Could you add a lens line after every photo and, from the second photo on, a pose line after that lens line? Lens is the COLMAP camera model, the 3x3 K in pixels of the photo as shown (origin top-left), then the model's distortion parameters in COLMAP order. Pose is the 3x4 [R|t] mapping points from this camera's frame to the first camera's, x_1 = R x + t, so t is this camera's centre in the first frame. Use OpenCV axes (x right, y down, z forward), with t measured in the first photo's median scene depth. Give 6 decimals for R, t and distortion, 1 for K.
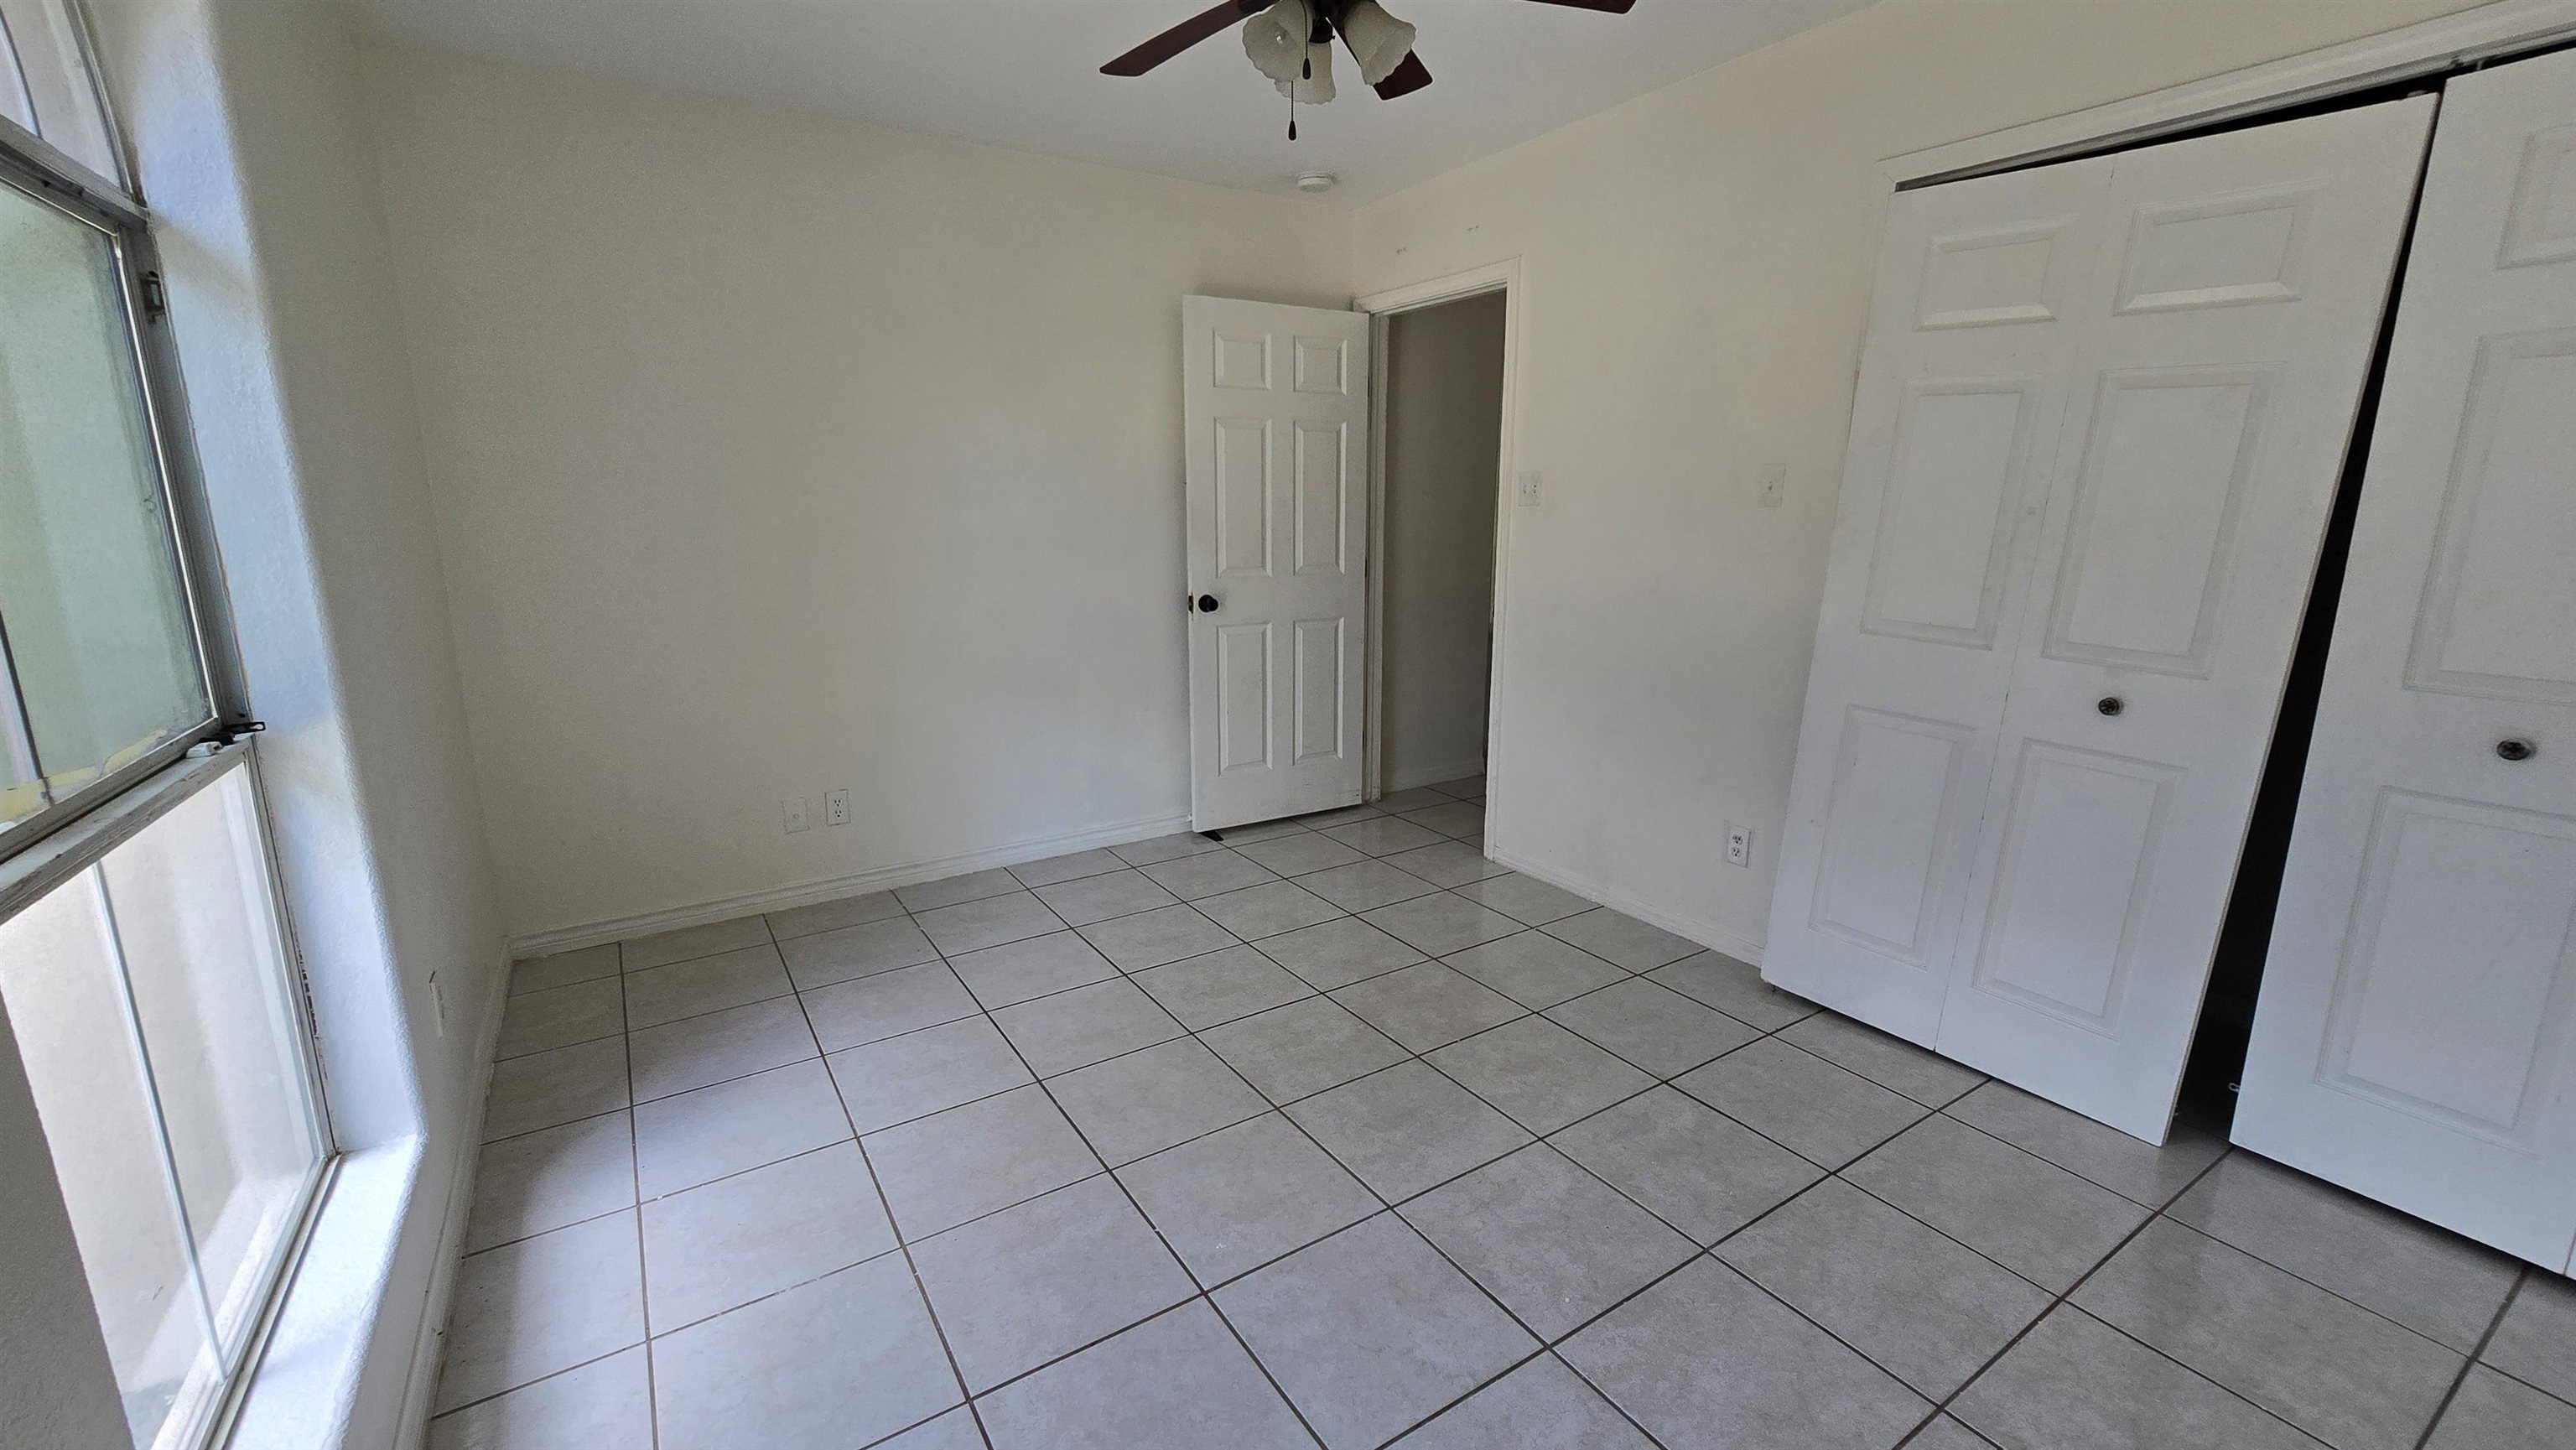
lens RADIAL K [[1054.0, 0, 1289.0], [0, 1054.0, 730.4], [0, 0, 1]] dist [-0.001277, -0.000148]
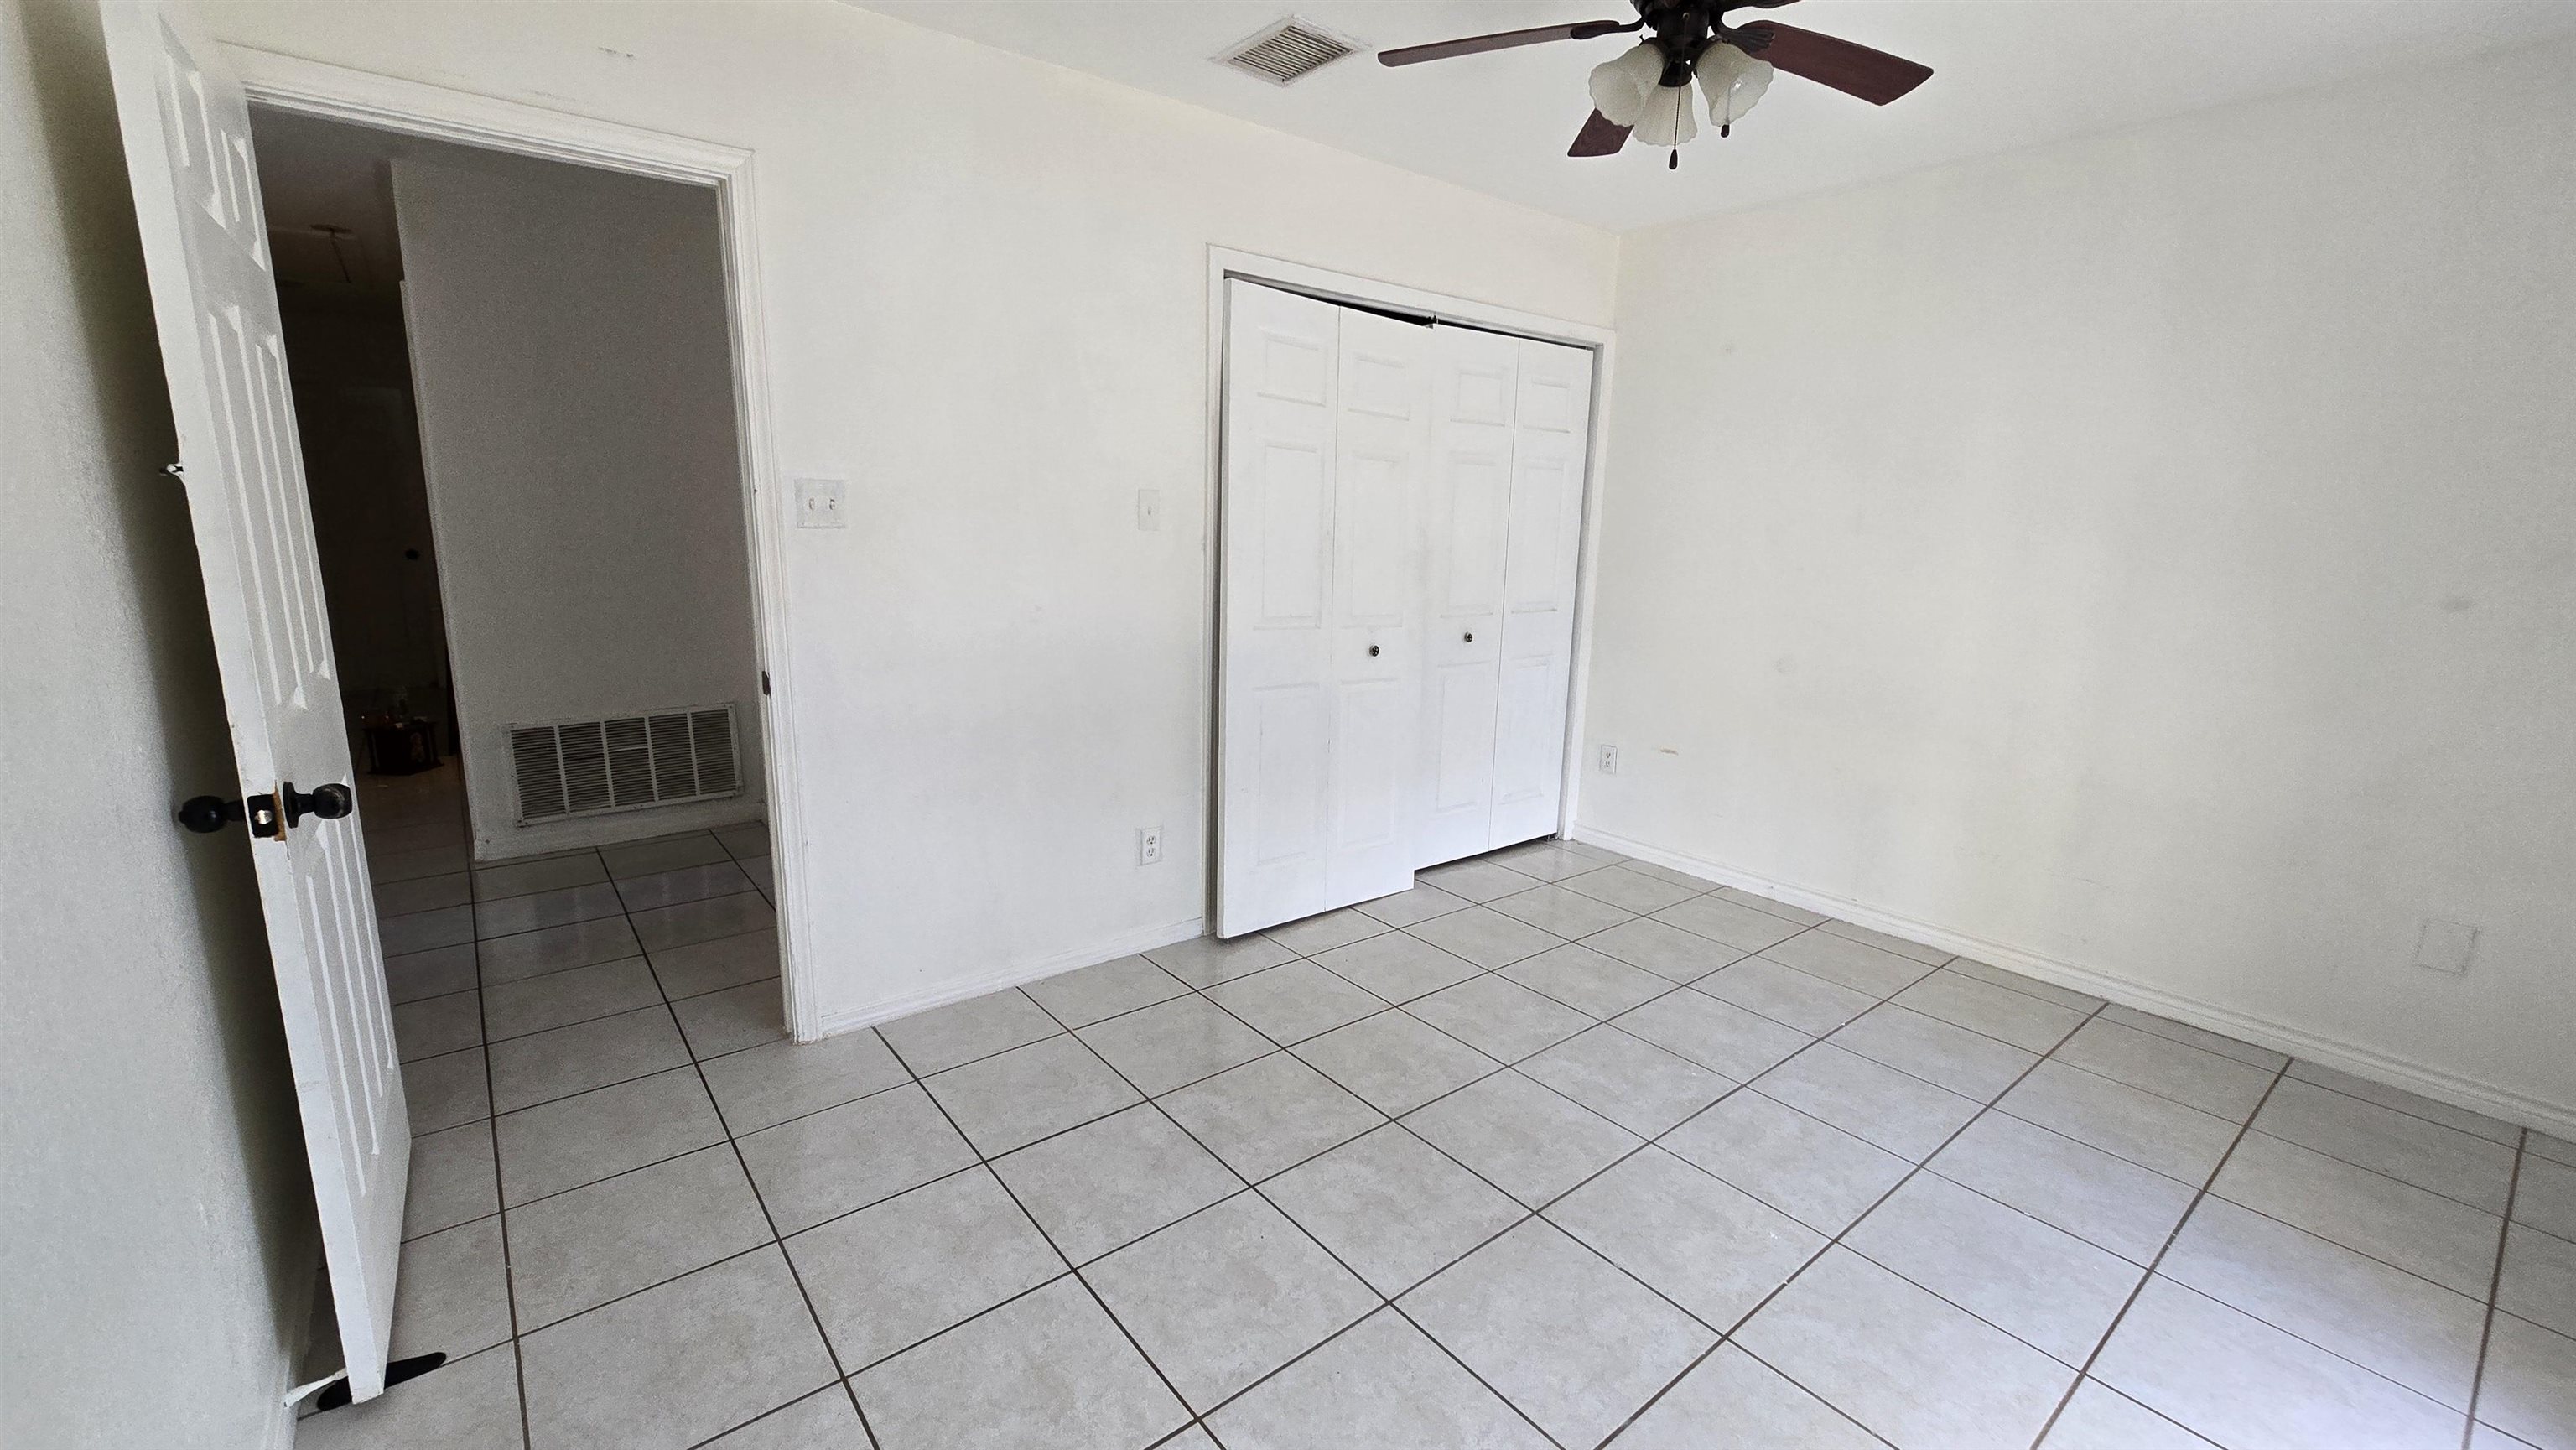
lens RADIAL K [[1054.0, 0, 1290.5], [0, 1054.0, 719.9], [0, 0, 1]] dist [-0.001277, -0.000148]
pose [[-0.093036, -0.192262, 0.976924, -0.725447], [0.193843, 0.958907, 0.207176, -0.247641], [-0.976611, 0.208644, -0.051944, 1.073125]]
